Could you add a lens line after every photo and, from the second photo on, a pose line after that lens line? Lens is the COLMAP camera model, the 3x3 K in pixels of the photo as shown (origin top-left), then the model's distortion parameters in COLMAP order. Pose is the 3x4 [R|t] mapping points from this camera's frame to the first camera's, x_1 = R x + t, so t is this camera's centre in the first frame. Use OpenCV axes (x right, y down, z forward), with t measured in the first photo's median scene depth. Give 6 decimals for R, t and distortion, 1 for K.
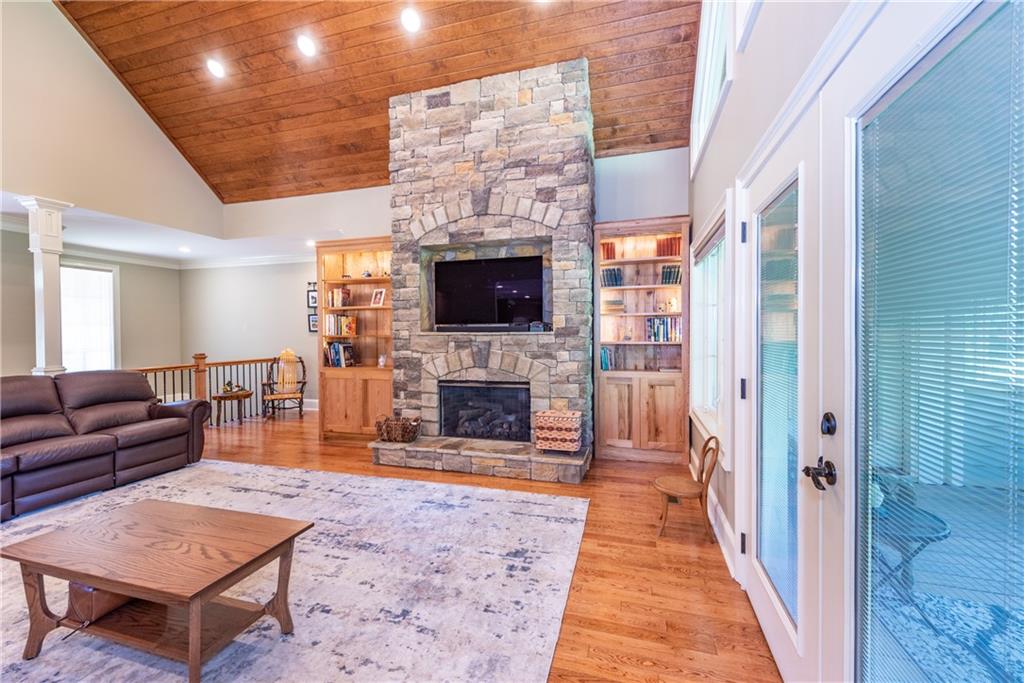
lens RADIAL K [[422.4, 0, 507.1], [0, 422.4, 340.0], [0, 0, 1]] dist [0.010896, -0.000390]
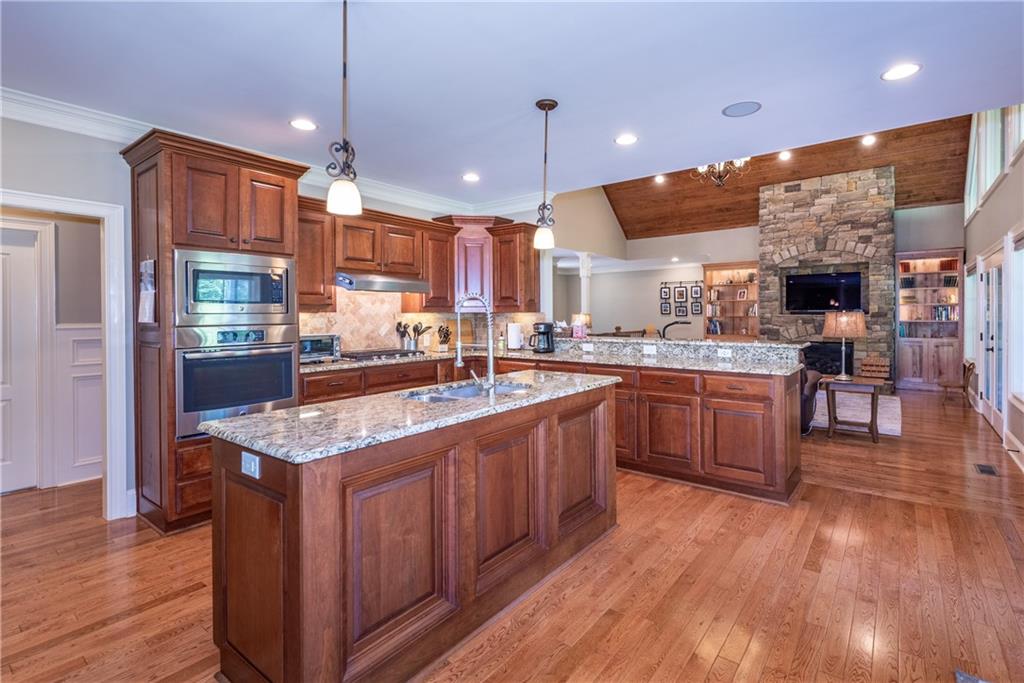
lens RADIAL K [[481.2, 0, 535.3], [0, 481.2, 318.5], [0, 0, 1]] dist [0.011809, -0.000609]
pose [[0.939437, 0.004701, -0.342691, -0.505882], [-0.007674, 0.999944, -0.007320, 0.022833], [0.342637, 0.009506, 0.939420, -1.385932]]
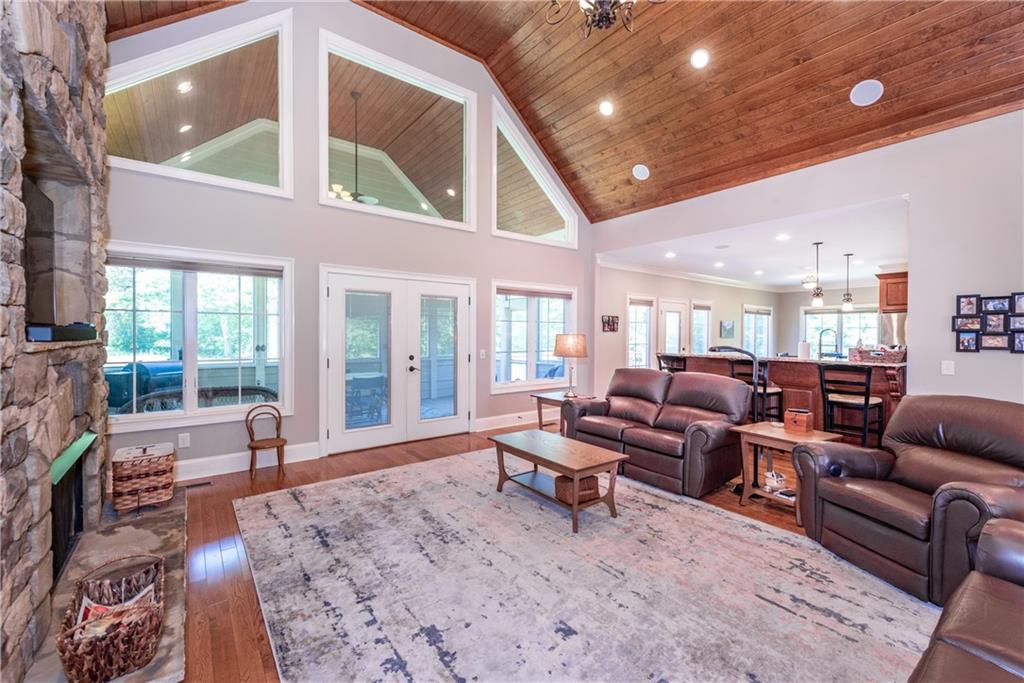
lens RADIAL K [[422.4, 0, 507.1], [0, 422.4, 340.0], [0, 0, 1]] dist [0.010896, -0.000390]
pose [[-0.808722, -0.006491, 0.588155, -0.738270], [0.012289, 0.999534, 0.027928, -0.027789], [-0.588063, 0.029814, -0.808266, 1.110044]]
